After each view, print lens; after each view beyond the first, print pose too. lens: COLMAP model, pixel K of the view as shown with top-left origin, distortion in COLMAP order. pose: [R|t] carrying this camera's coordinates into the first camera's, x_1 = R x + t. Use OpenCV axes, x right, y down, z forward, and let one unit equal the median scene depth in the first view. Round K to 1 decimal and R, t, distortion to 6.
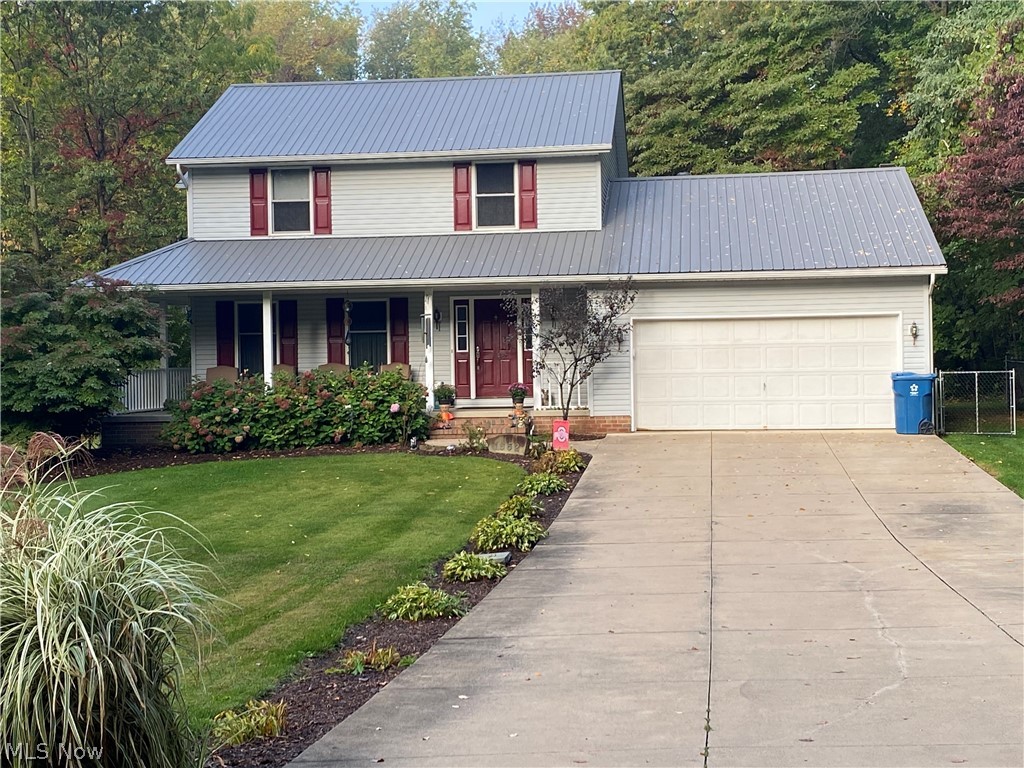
lens RADIAL K [[1572.9, 0, 511.8], [0, 1572.9, 387.0], [0, 0, 1]] dist [0.125996, 0.000000]
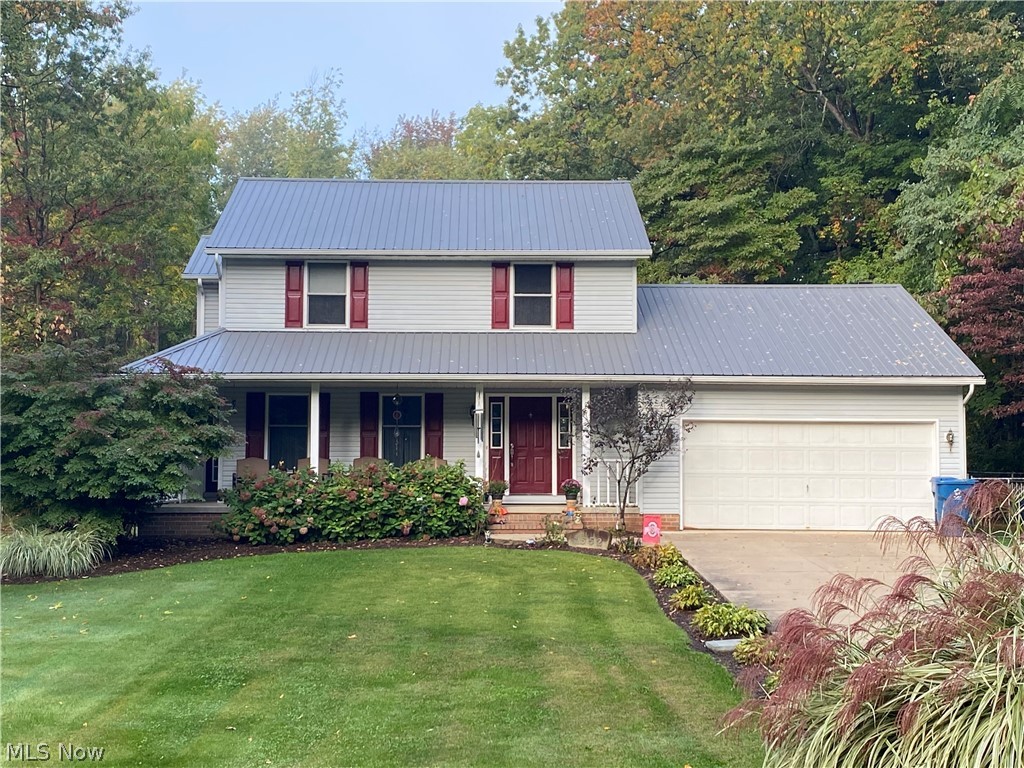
lens RADIAL K [[1572.9, 0, 506.5], [0, 1572.9, 386.9], [0, 0, 1]] dist [0.125996, 0.000000]
pose [[0.989694, 0.028420, 0.140350, -0.170322], [-0.018435, 0.997238, -0.071942, 0.010934], [-0.142007, 0.068613, 0.987485, 0.001257]]
